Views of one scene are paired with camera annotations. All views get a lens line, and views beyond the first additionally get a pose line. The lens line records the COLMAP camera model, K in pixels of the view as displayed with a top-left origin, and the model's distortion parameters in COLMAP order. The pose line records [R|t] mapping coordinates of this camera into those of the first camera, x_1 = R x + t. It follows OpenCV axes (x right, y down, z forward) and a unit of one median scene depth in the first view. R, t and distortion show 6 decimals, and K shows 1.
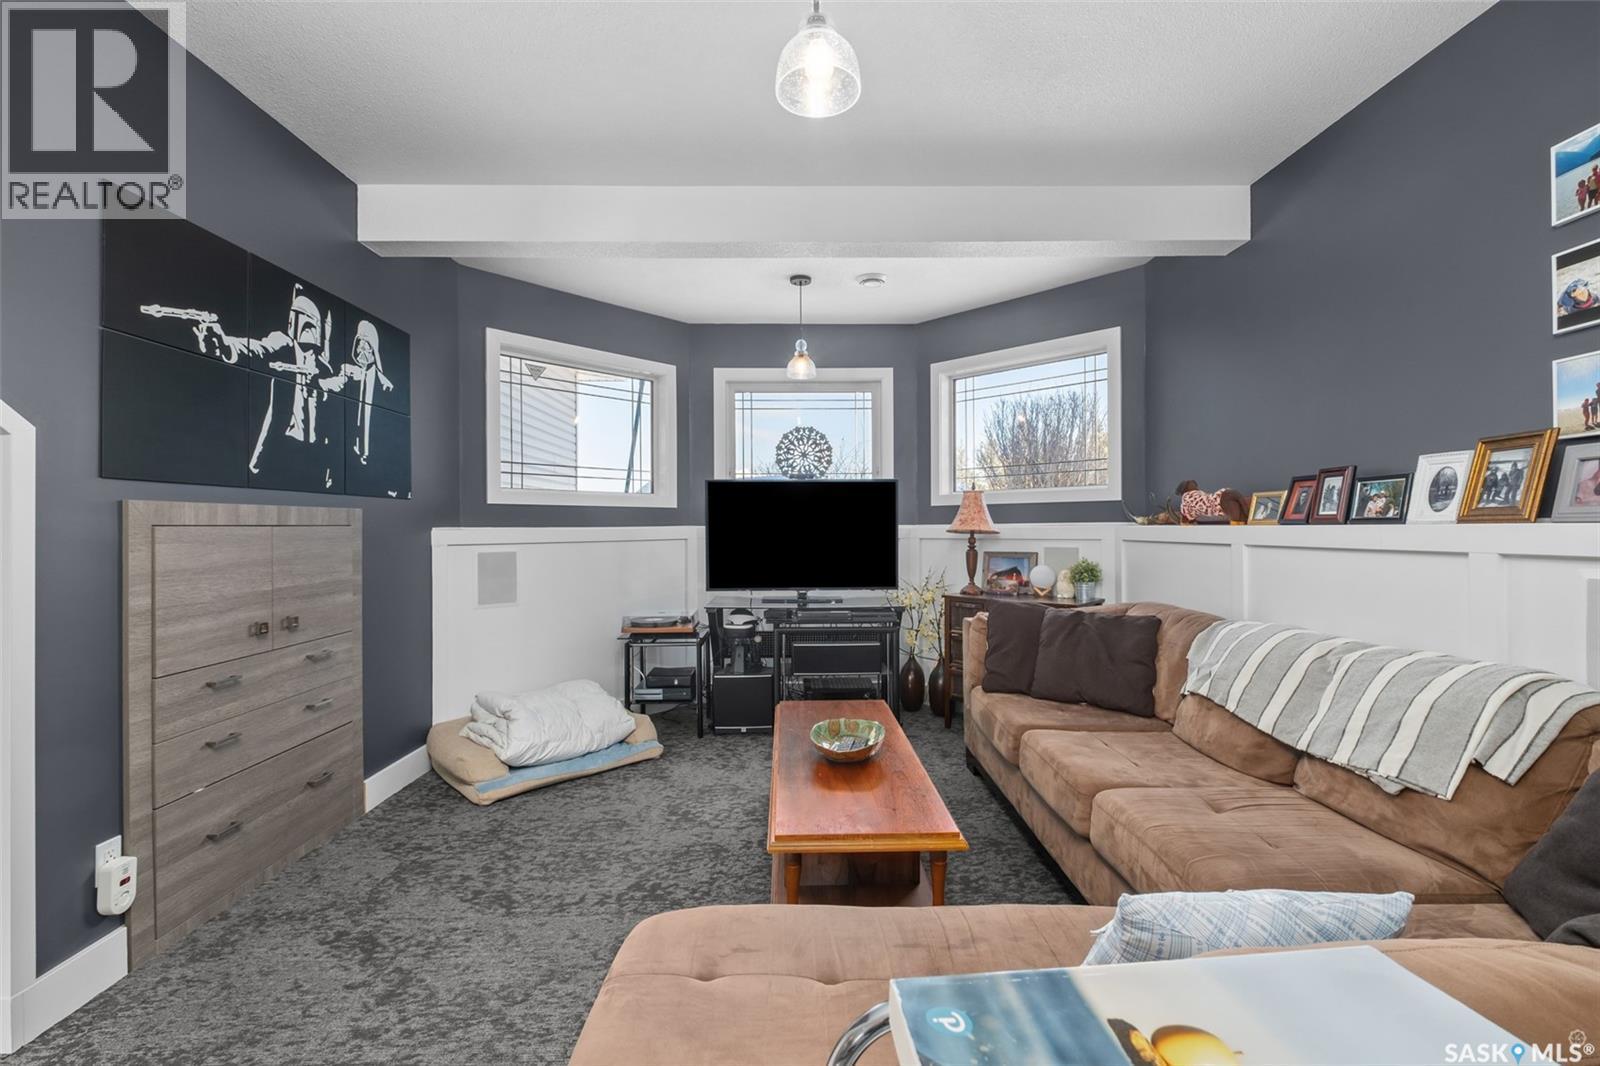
lens RADIAL K [[688.2, 0, 800.3], [0, 688.2, 528.2], [0, 0, 1]] dist [-0.002250, -0.002798]
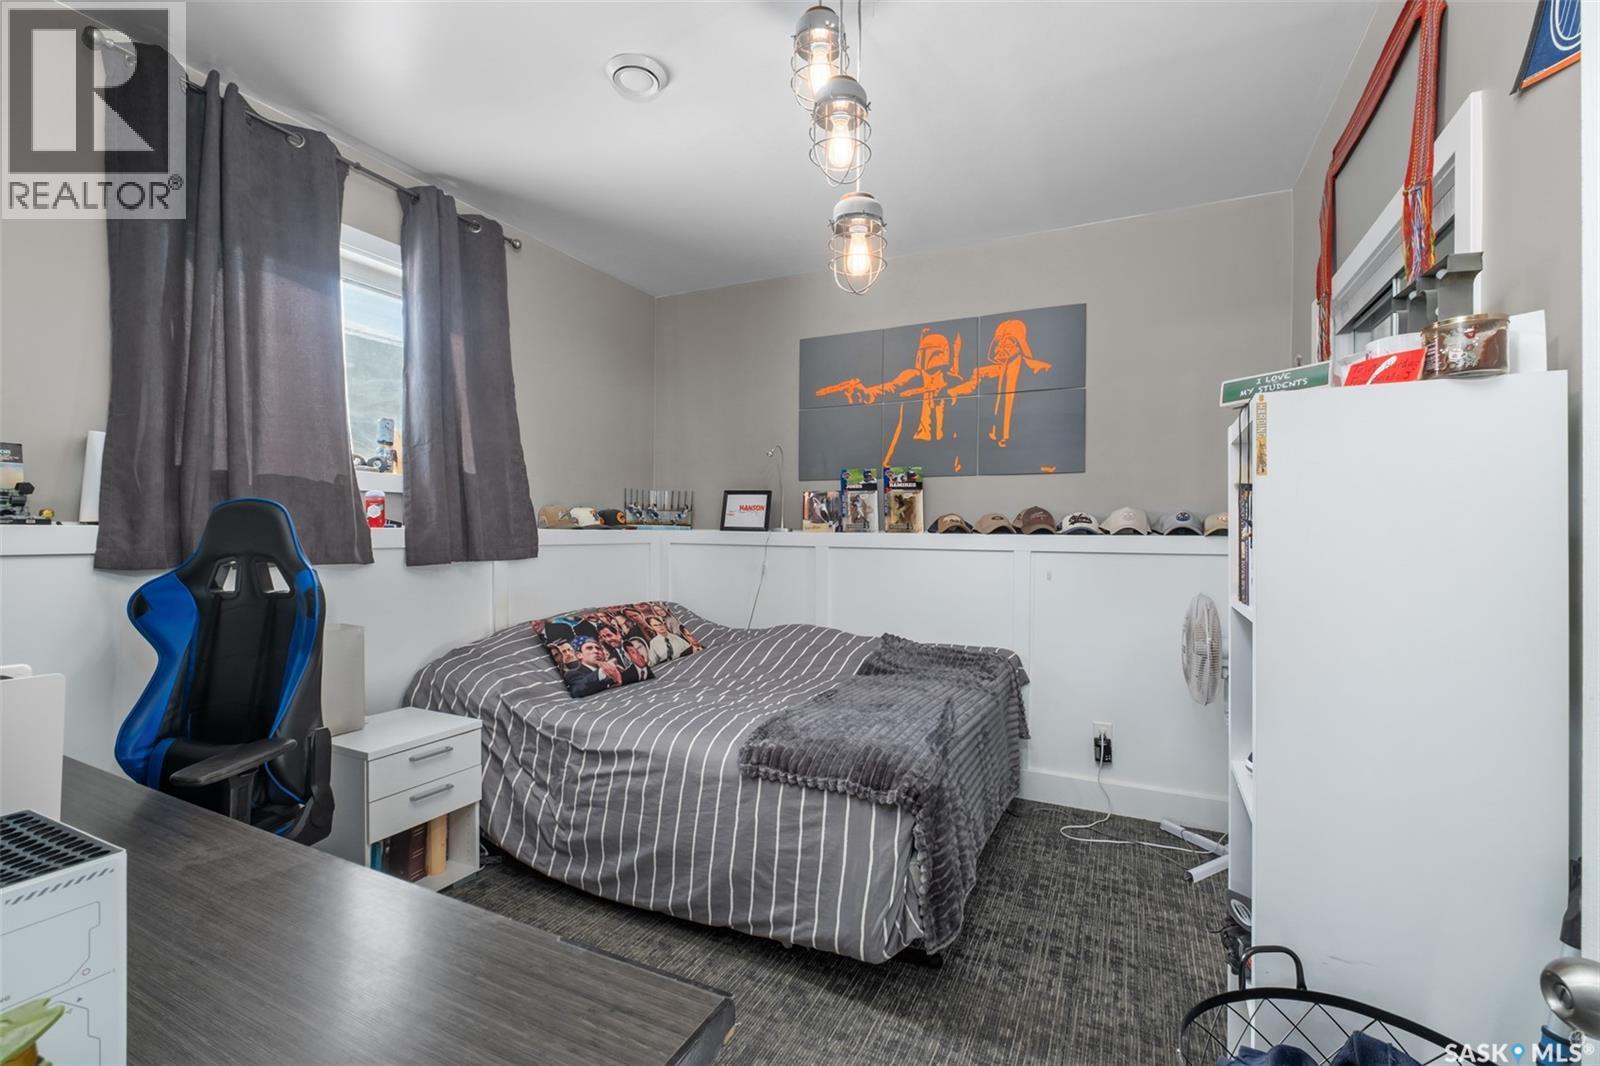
lens RADIAL K [[688.2, 0, 800.6], [0, 688.2, 528.5], [0, 0, 1]] dist [-0.002250, -0.002798]
pose [[-0.468450, 0.000916, -0.883489, 0.605277], [-0.006876, 0.999965, 0.004682, 0.045451], [0.883463, 0.008268, -0.468428, 1.387141]]
